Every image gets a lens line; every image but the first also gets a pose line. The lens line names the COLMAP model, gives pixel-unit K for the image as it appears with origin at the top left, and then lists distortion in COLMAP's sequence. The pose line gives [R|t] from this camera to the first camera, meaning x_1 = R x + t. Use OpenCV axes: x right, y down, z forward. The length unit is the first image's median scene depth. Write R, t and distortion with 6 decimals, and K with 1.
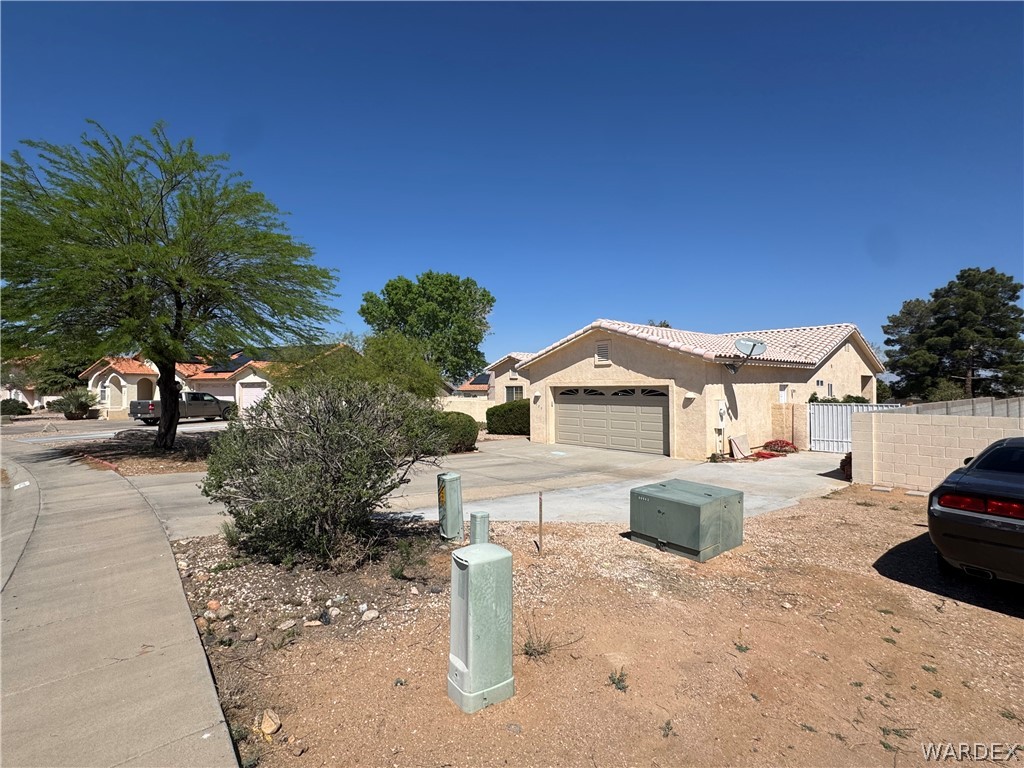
lens RADIAL K [[484.7, 0, 516.4], [0, 484.7, 383.8], [0, 0, 1]] dist [-0.004139, -0.001048]
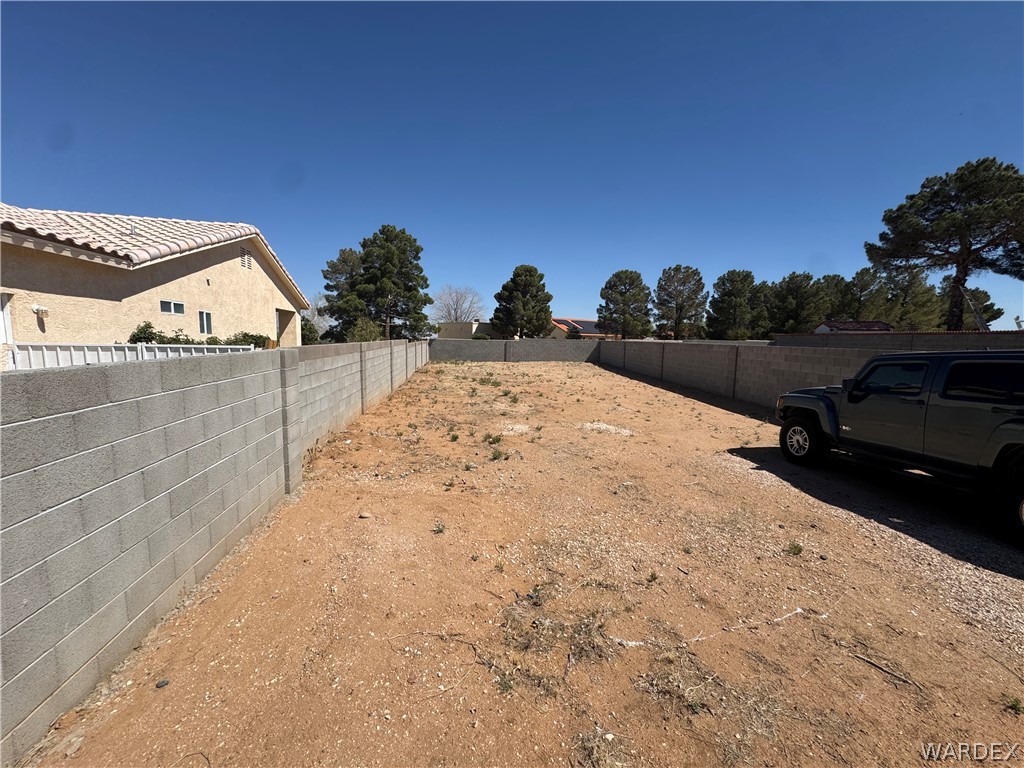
lens RADIAL K [[408.0, 0, 512.2], [0, 408.0, 381.4], [0, 0, 1]] dist [-0.000802, -0.000492]
pose [[0.500382, -0.073931, 0.862643, 0.299873], [-0.033350, 0.993962, 0.104530, 0.014337], [-0.865162, -0.081074, 0.494895, 0.317444]]
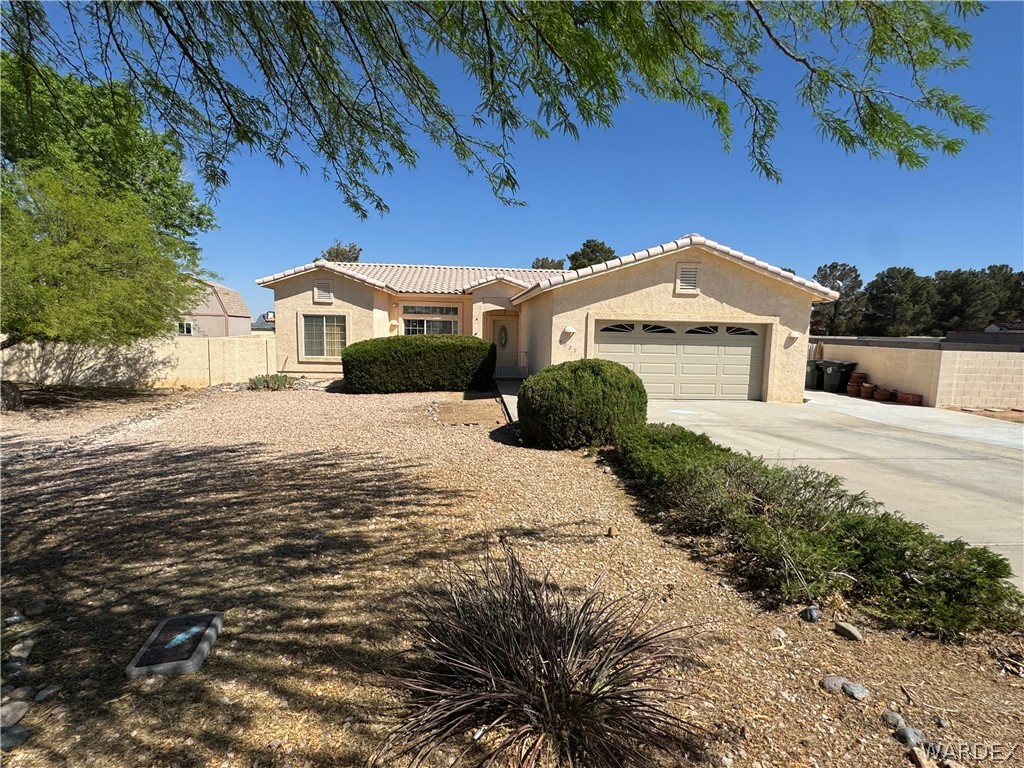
lens RADIAL K [[484.7, 0, 513.2], [0, 484.7, 386.5], [0, 0, 1]] dist [-0.004139, -0.001048]
pose [[0.599946, -0.073961, 0.796615, -0.354562], [-0.032034, 0.992698, 0.116292, 0.015453], [-0.799399, -0.095288, 0.593196, 0.421121]]
